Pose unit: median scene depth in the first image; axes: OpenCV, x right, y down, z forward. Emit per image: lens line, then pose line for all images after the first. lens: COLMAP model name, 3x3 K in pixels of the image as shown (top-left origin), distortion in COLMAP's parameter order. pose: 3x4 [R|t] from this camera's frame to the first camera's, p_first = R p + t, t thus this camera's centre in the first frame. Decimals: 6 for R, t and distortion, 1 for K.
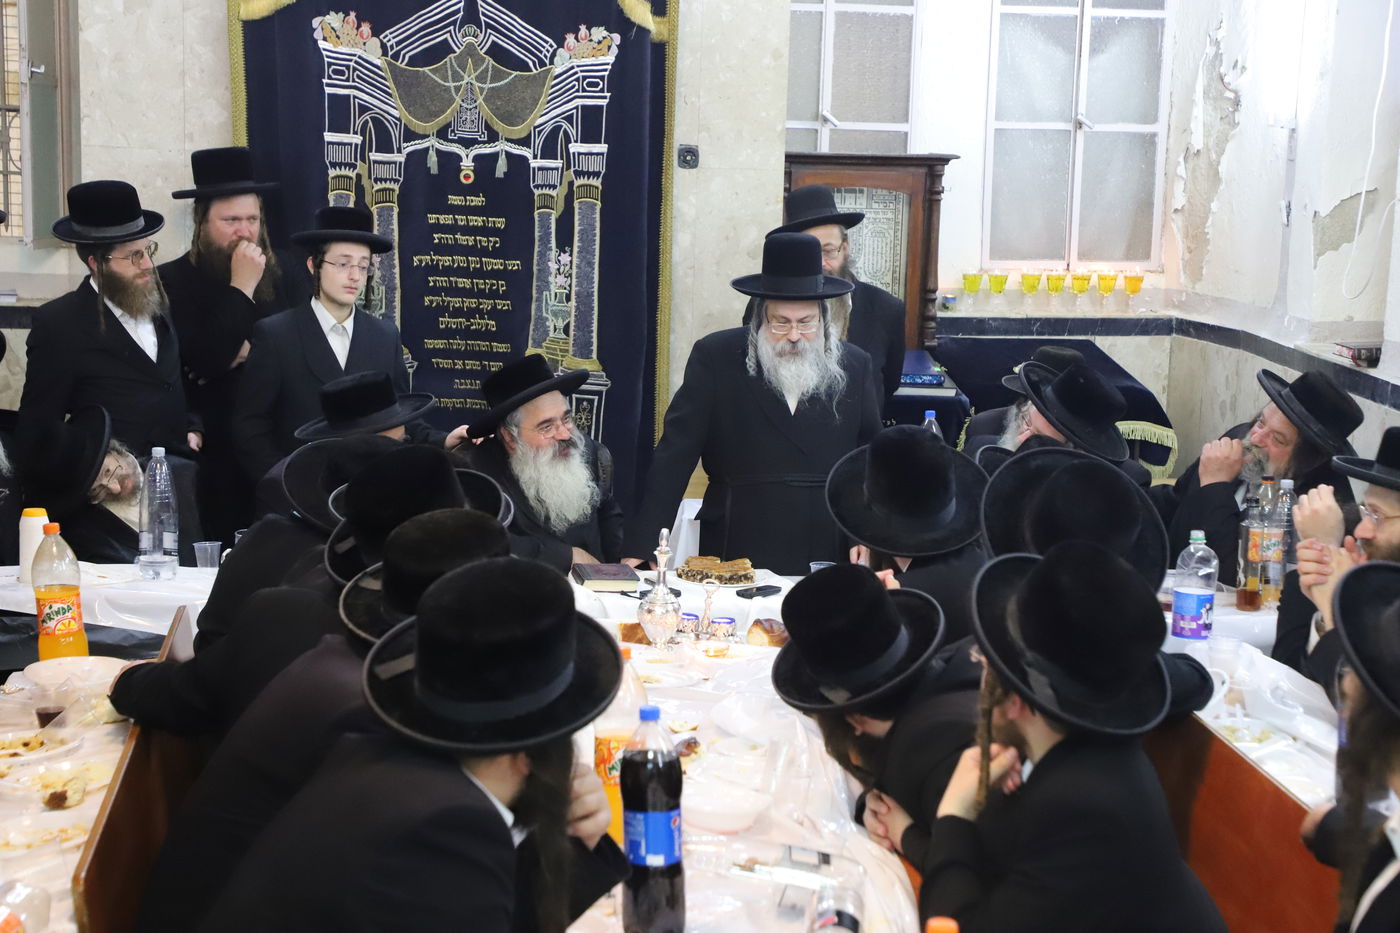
lens RADIAL K [[2589.9, 0, 703.2], [0, 2589.9, 432.8], [0, 0, 1]] dist [0.476732, -0.013829]
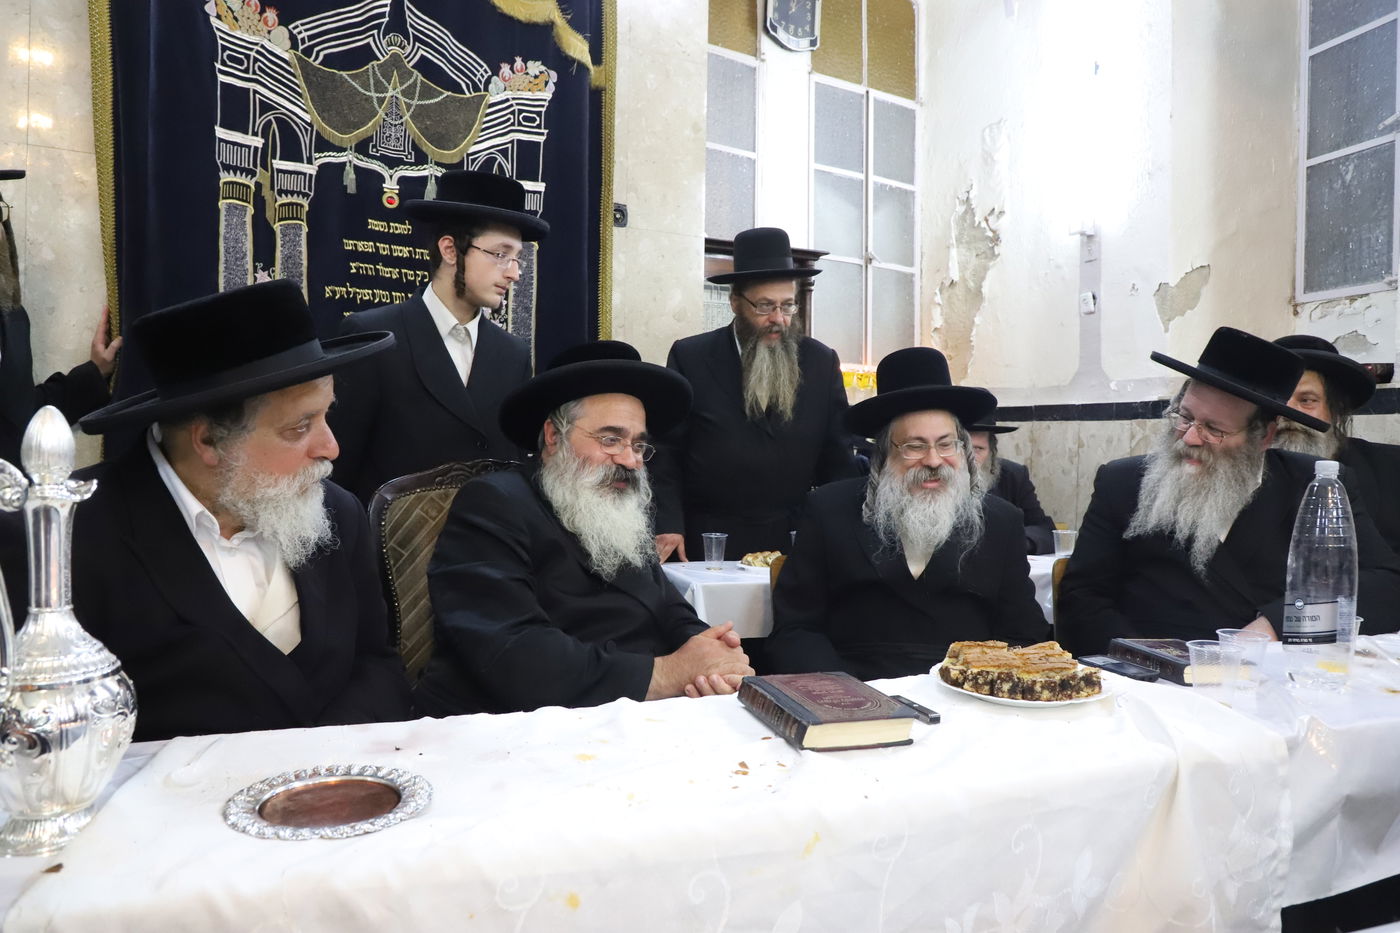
lens RADIAL K [[971.8, 0, 714.4], [0, 971.8, 455.6], [0, 0, 1]] dist [-0.080539, 0.048512]
pose [[0.957461, -0.020414, 0.287841, -0.080828], [0.047588, 0.995007, -0.087728, 0.019454], [-0.284613, 0.097693, 0.953652, 0.673158]]
